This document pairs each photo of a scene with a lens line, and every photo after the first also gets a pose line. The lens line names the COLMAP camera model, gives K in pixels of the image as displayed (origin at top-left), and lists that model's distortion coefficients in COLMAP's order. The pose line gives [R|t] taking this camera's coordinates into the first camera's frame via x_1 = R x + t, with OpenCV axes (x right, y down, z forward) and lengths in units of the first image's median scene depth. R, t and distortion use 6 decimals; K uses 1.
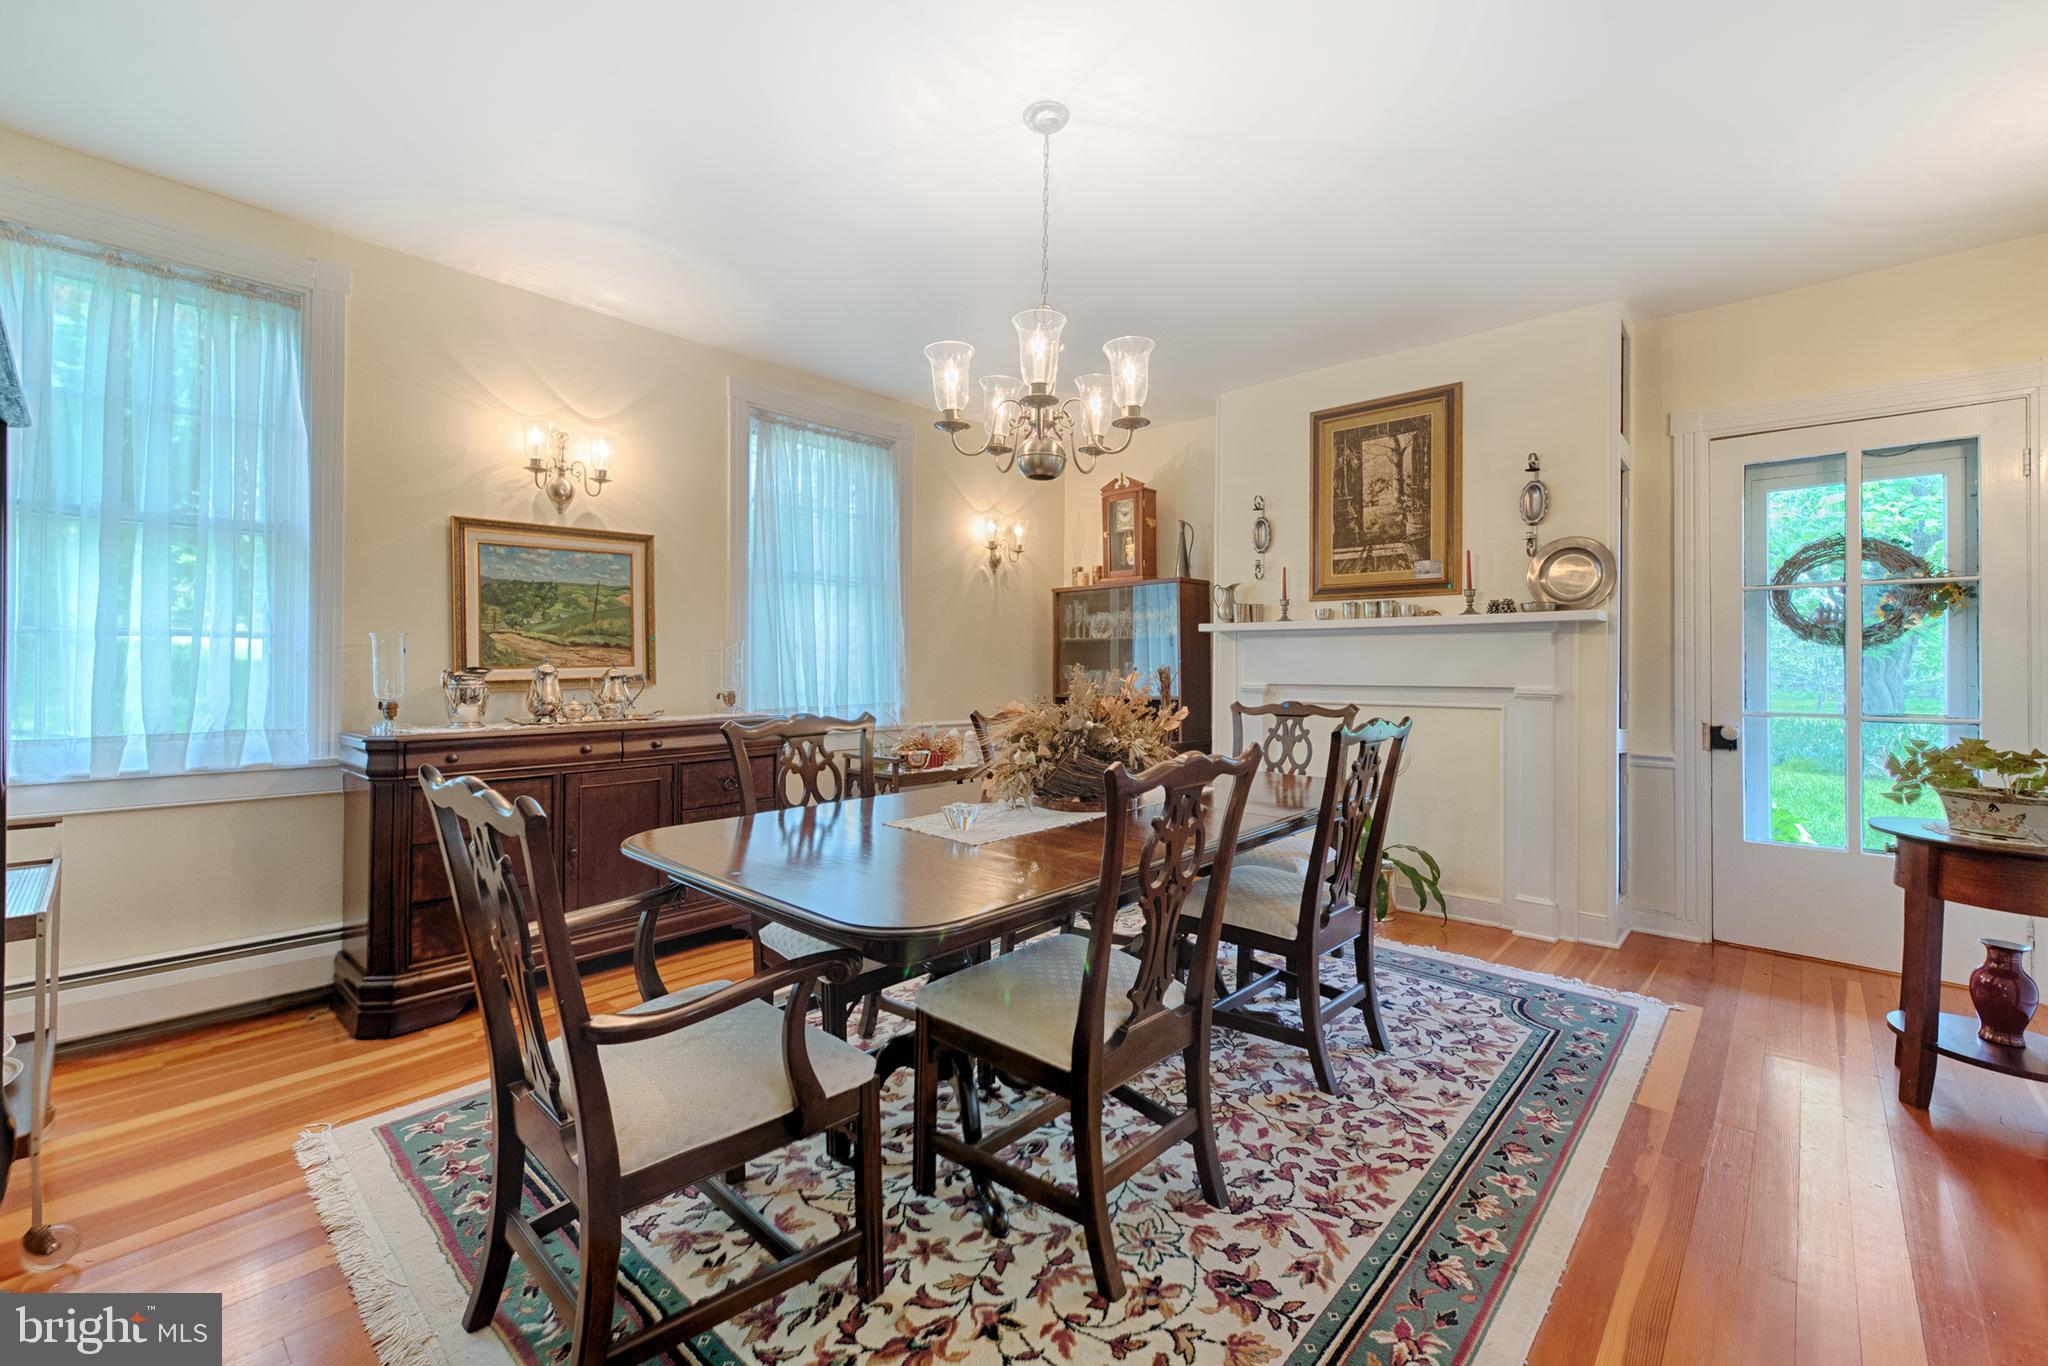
lens RADIAL K [[836.7, 0, 1035.4], [0, 836.7, 660.9], [0, 0, 1]] dist [0.016751, -0.000156]
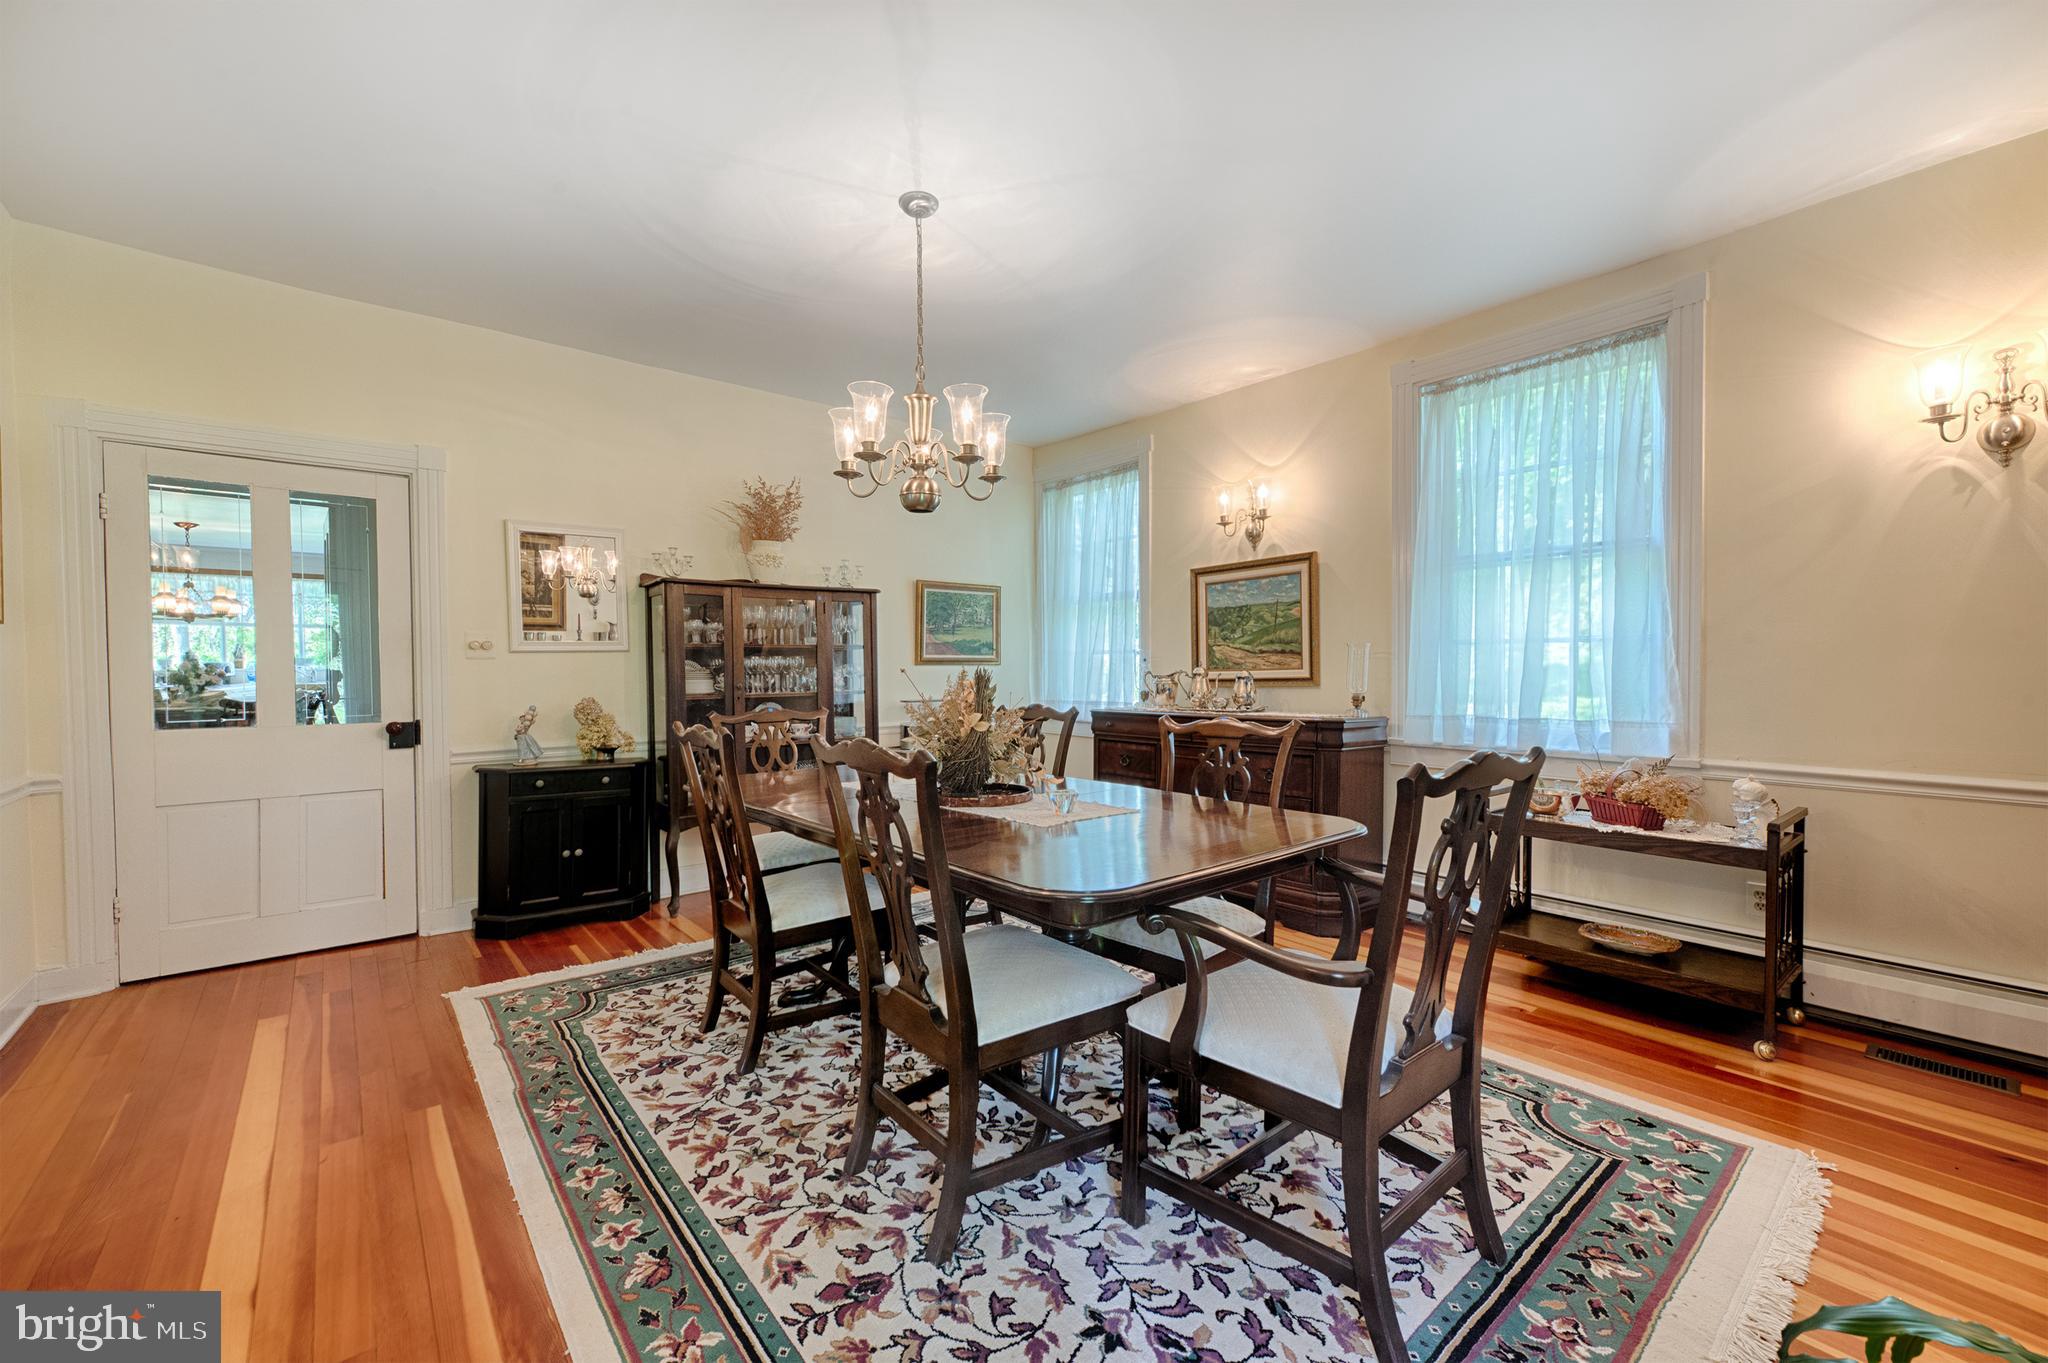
lens RADIAL K [[822.5, 0, 1036.7], [0, 822.5, 692.3], [0, 0, 1]] dist [0.015413, -0.000021]
pose [[-0.123442, 0.026116, -0.992008, 1.139548], [0.004920, 0.999657, 0.025705, 0.011973], [0.992340, -0.001707, -0.123528, 1.286666]]
